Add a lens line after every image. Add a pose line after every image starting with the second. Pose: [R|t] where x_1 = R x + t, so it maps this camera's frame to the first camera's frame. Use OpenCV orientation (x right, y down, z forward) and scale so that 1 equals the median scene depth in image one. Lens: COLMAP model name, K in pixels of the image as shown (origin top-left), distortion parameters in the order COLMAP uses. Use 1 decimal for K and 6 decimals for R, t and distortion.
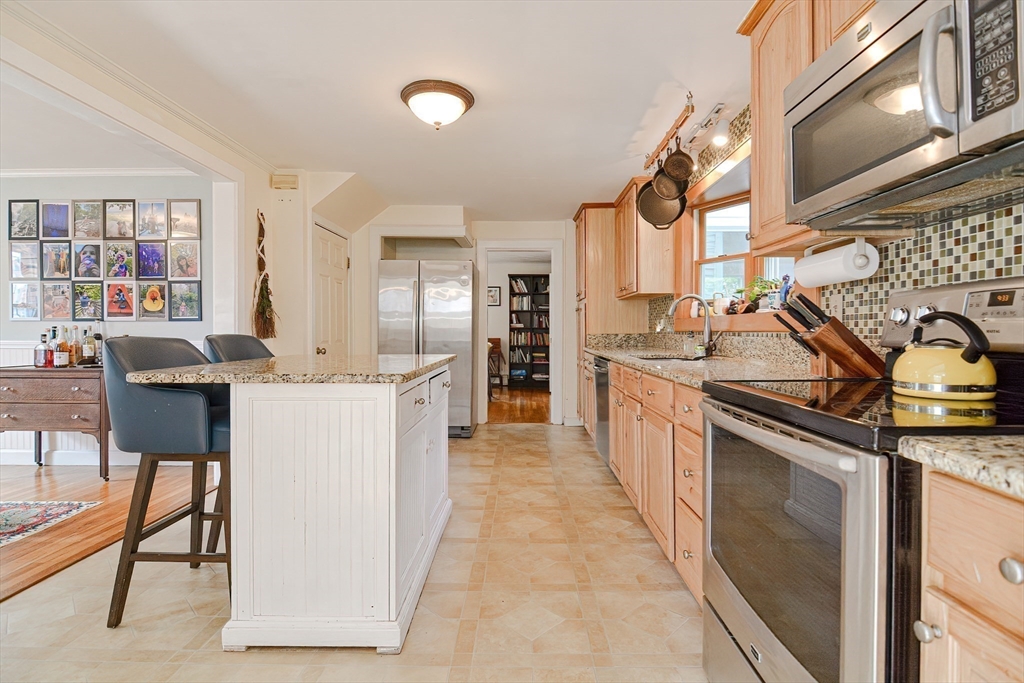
lens RADIAL K [[492.4, 0, 522.0], [0, 492.4, 335.5], [0, 0, 1]] dist [0.003487, -0.008359]
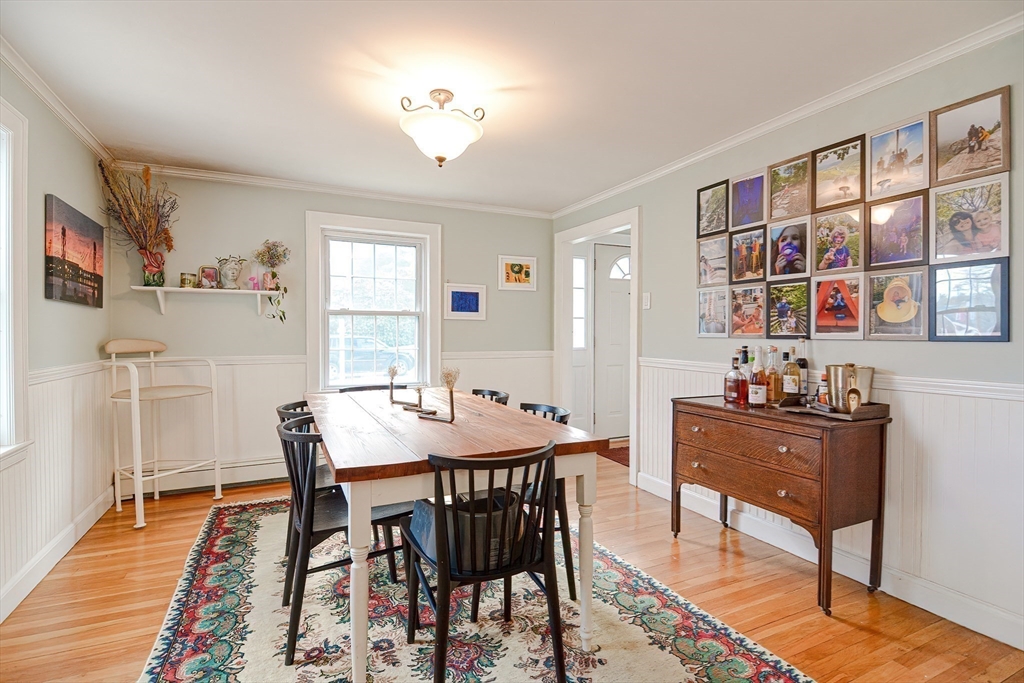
lens RADIAL K [[492.4, 0, 522.0], [0, 492.4, 335.5], [0, 0, 1]] dist [0.003487, -0.008359]
pose [[0.447302, 0.005249, -0.894368, -0.462102], [-0.010481, 0.999945, 0.000627, -0.032391], [0.894322, 0.009094, 0.447332, 0.387245]]
